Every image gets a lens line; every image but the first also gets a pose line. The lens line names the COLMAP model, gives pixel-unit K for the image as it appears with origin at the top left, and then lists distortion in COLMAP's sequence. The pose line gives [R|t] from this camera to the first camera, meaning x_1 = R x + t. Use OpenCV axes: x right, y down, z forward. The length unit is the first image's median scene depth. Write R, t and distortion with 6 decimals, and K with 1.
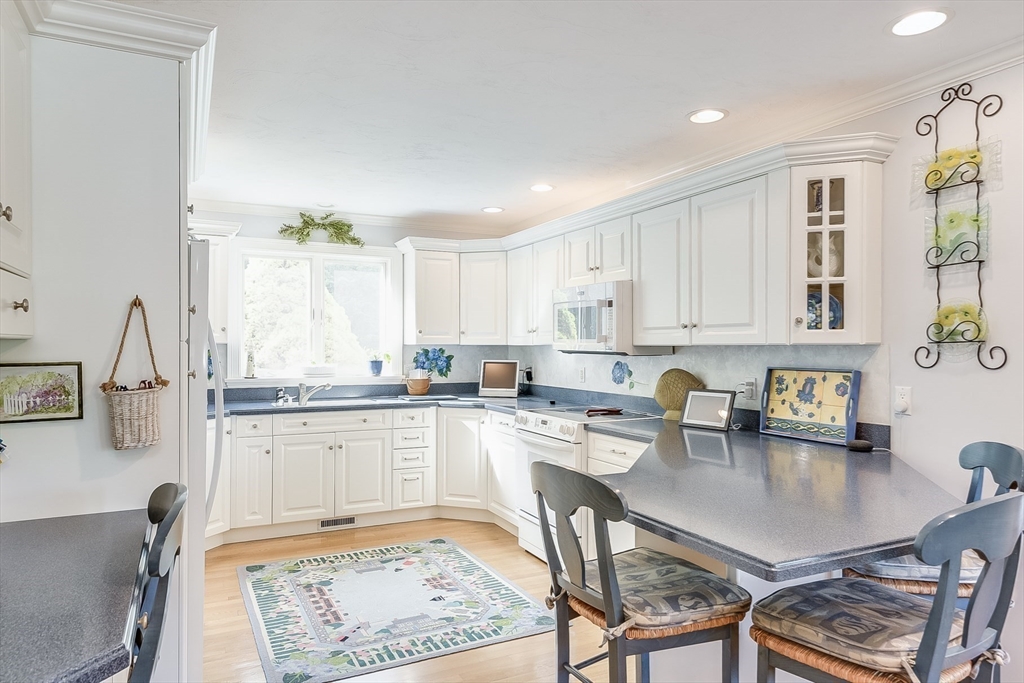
lens RADIAL K [[639.5, 0, 496.9], [0, 639.5, 346.7], [0, 0, 1]] dist [0.010923, 0.000450]
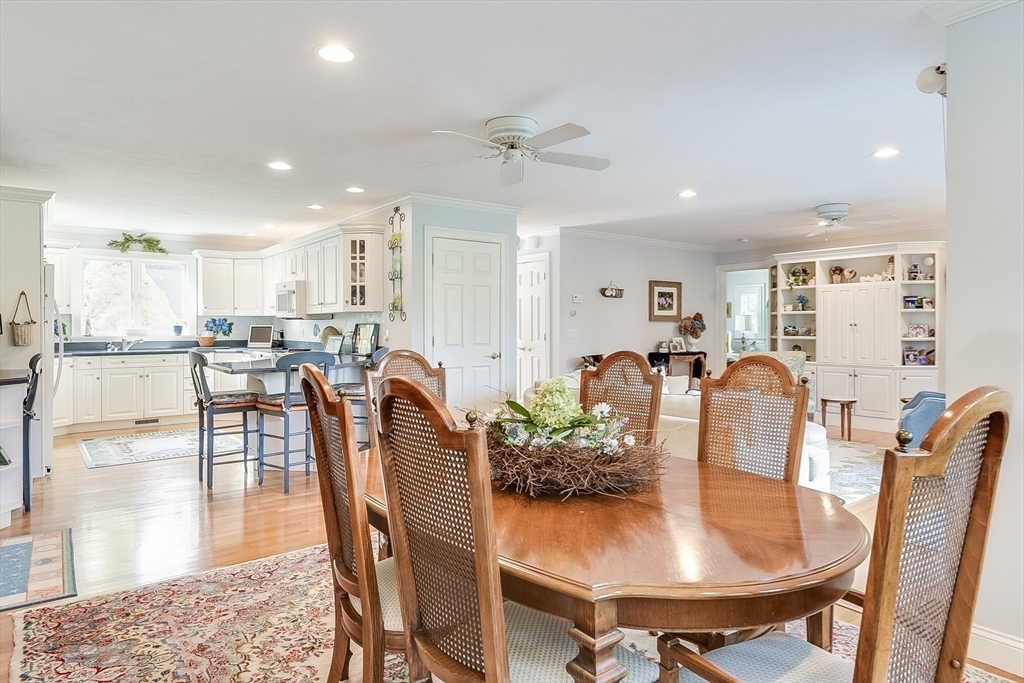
lens RADIAL K [[616.9, 0, 516.0], [0, 616.9, 329.9], [0, 0, 1]] dist [-0.001143, 0.002384]
pose [[0.979149, -0.004273, 0.203099, 0.464708], [0.003484, 0.999985, 0.004243, 0.040660], [-0.203114, -0.003447, 0.979149, -0.967237]]
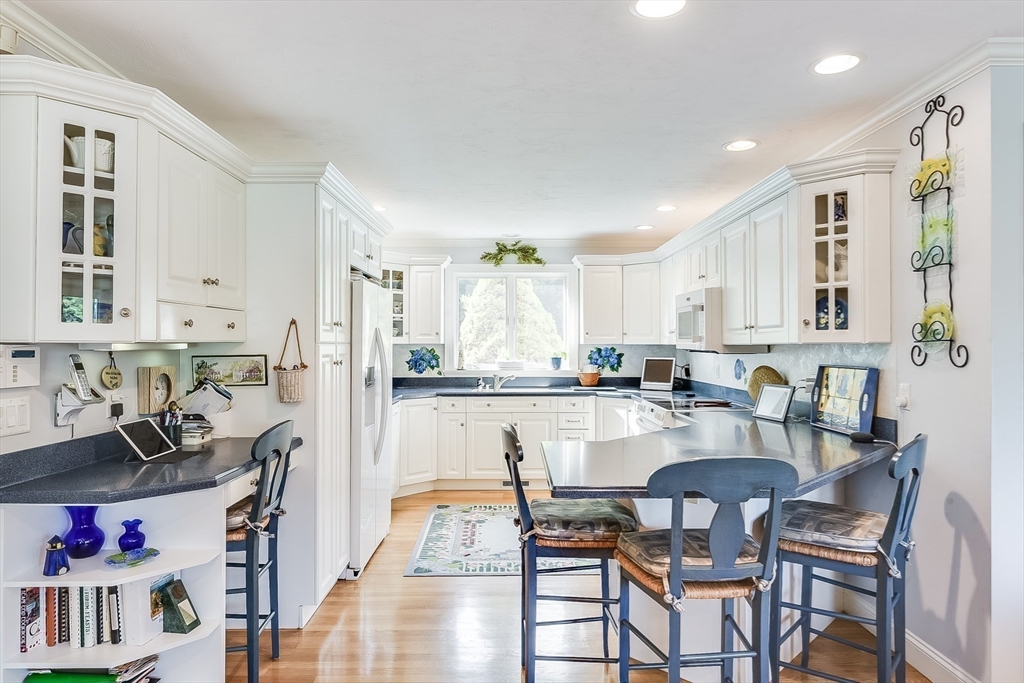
lens RADIAL K [[616.9, 0, 516.9], [0, 616.9, 341.2], [0, 0, 1]] dist [-0.001143, 0.002384]
pose [[0.902137, -0.004773, -0.431424, 0.362760], [0.001450, 0.999967, -0.008032, 0.000077], [0.431448, 0.006620, 0.902113, -0.139306]]
